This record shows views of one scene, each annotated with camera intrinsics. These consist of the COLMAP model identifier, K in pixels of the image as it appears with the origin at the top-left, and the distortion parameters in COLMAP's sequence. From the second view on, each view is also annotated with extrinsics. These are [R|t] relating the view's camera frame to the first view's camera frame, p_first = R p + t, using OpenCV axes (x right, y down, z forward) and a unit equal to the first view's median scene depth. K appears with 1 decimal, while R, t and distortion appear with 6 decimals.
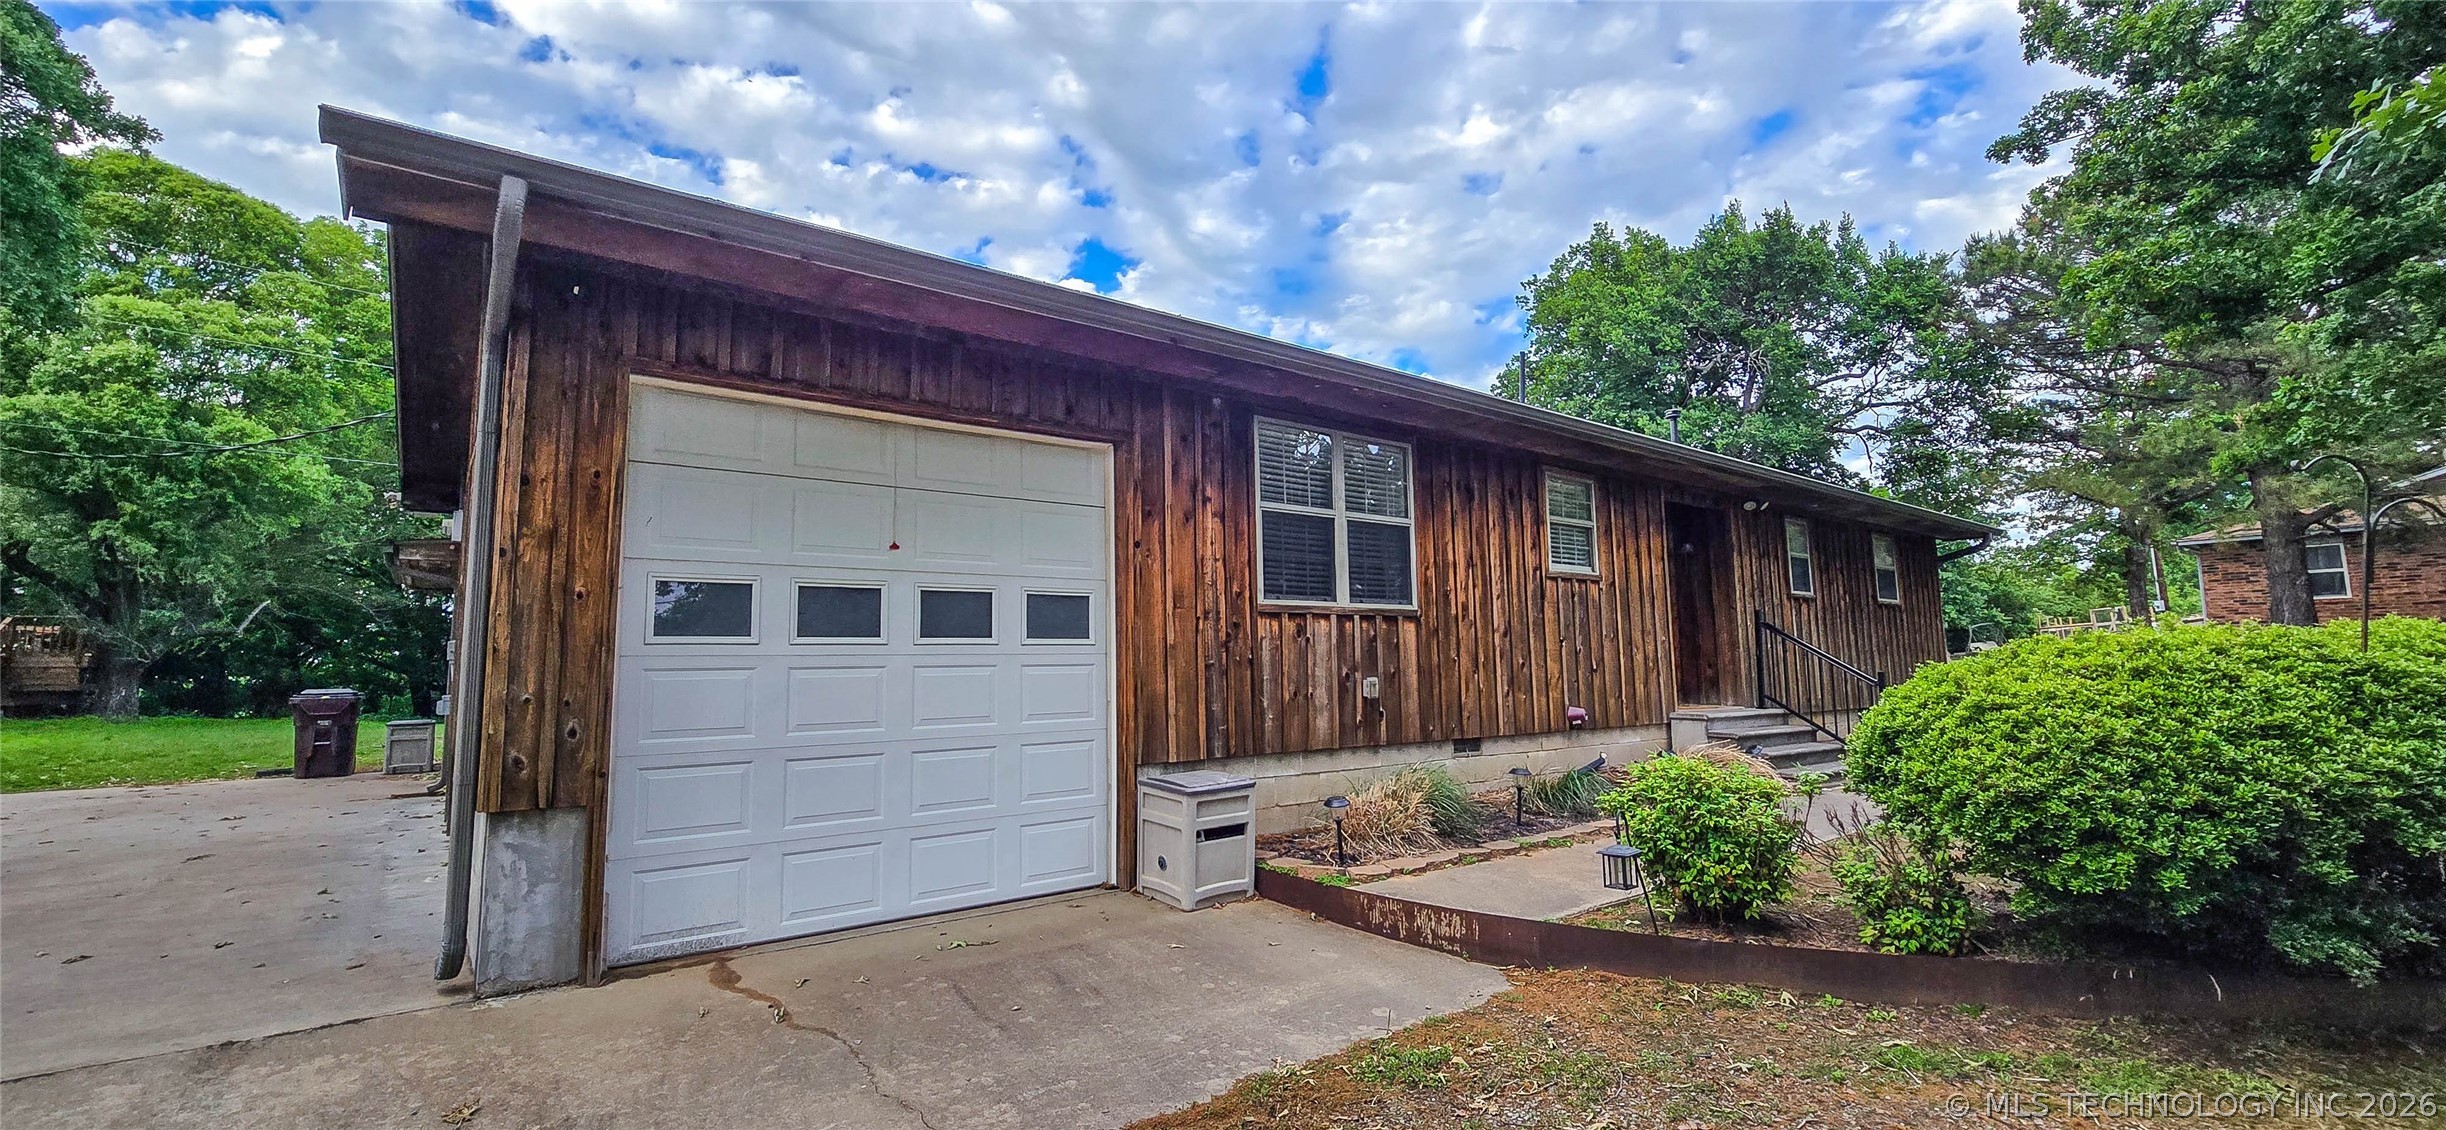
lens RADIAL K [[998.6, 0, 1223.0], [0, 998.6, 565.0], [0, 0, 1]] dist [-0.004274, -0.000185]
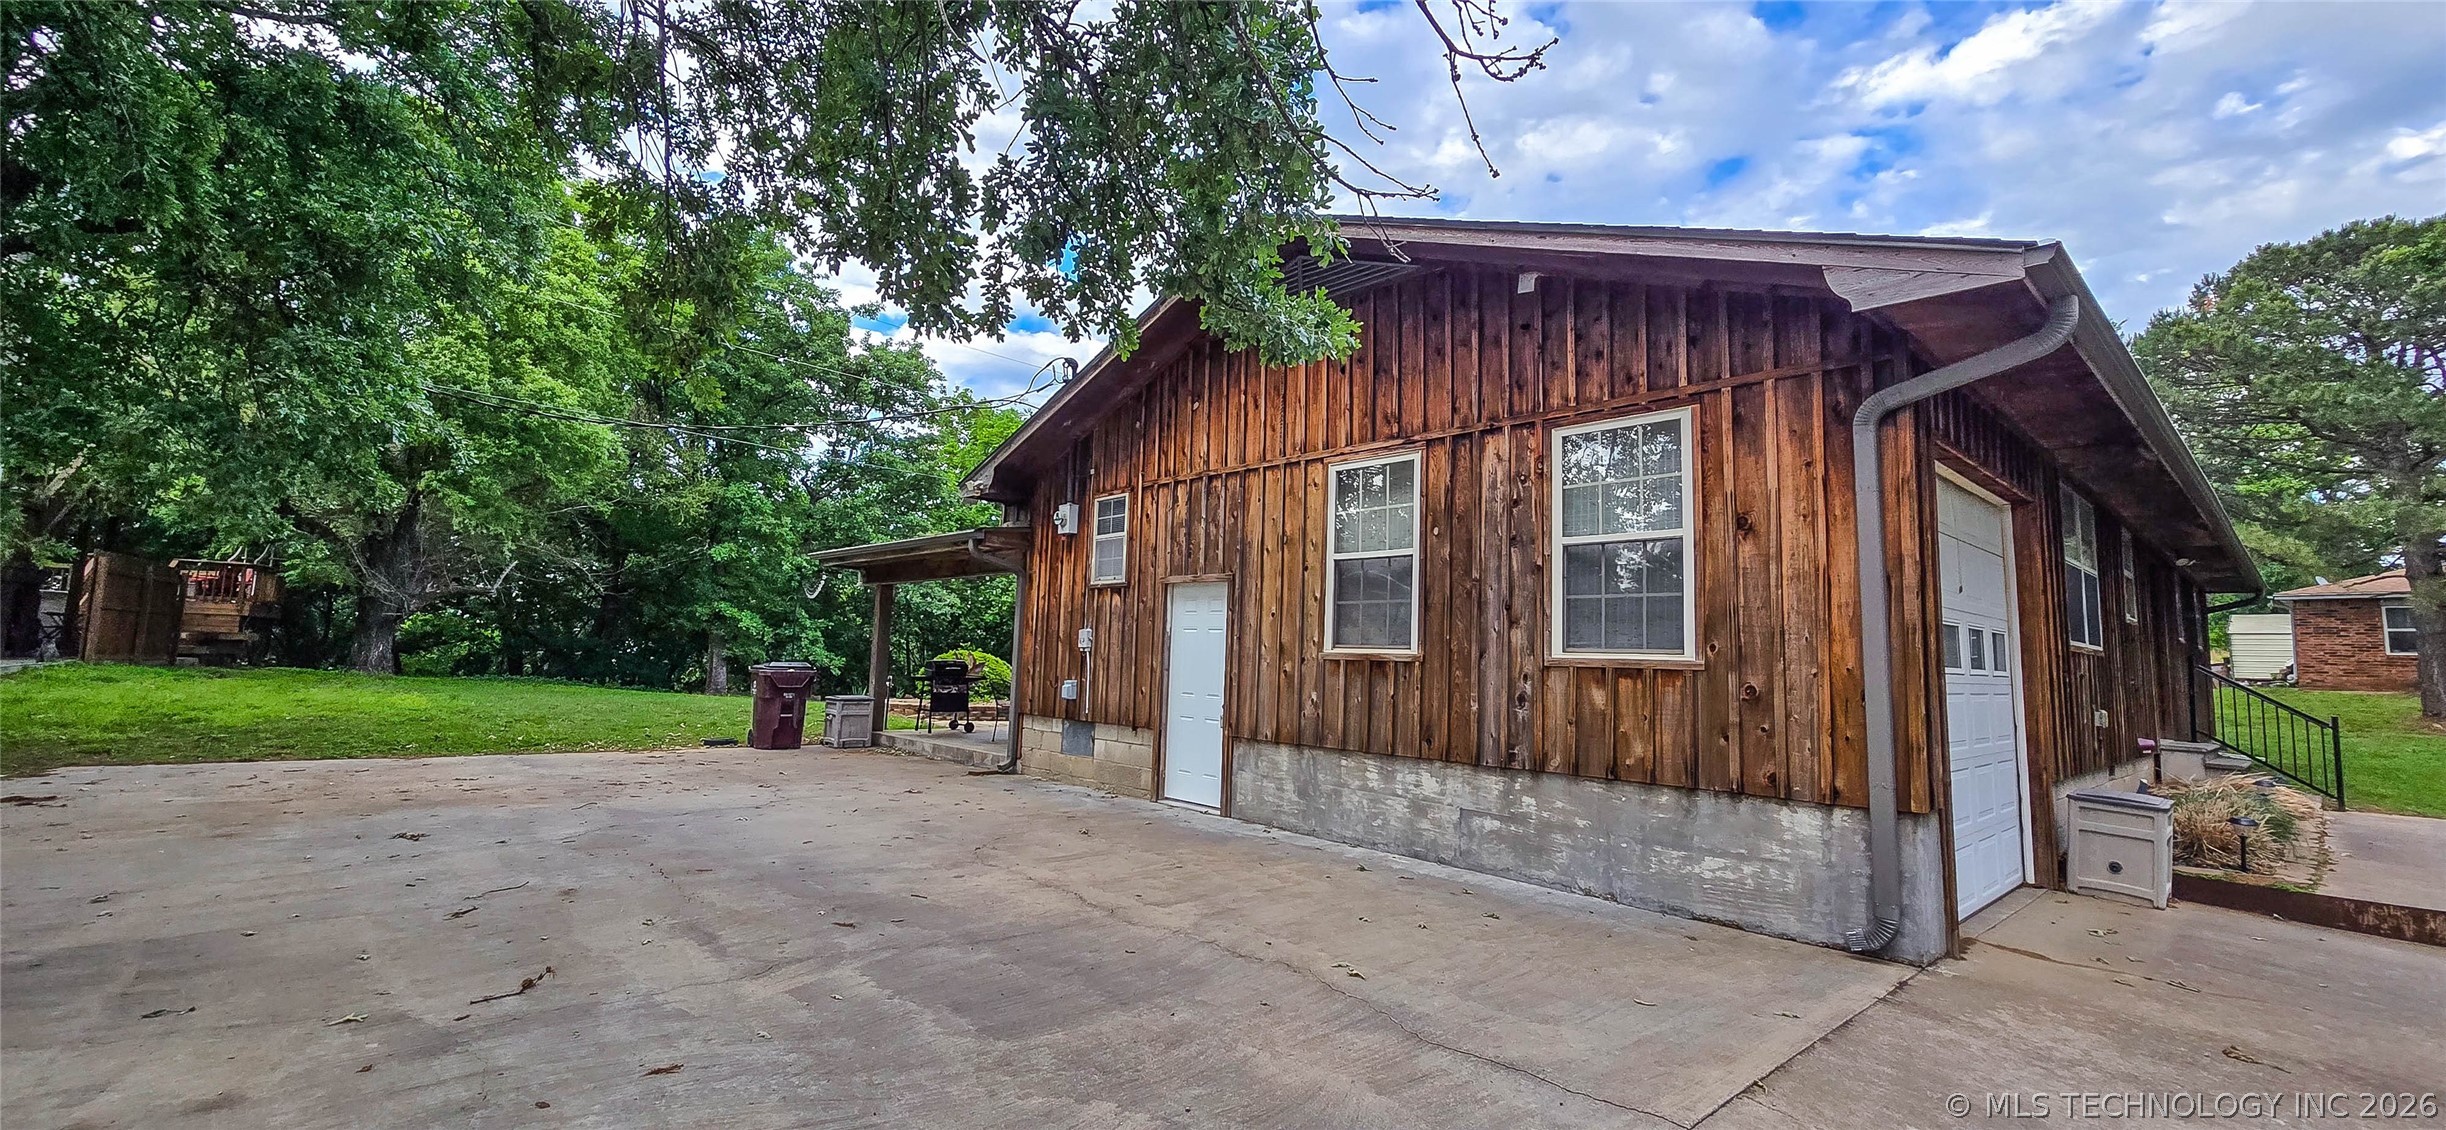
lens RADIAL K [[1000.9, 0, 1217.4], [0, 1000.9, 510.2], [0, 0, 1]] dist [-0.002032, -0.000263]
pose [[0.996512, 0.056480, 0.061434, -1.023472], [-0.053503, 0.997361, -0.049072, -0.005523], [-0.064044, 0.045614, 0.996904, -0.102529]]
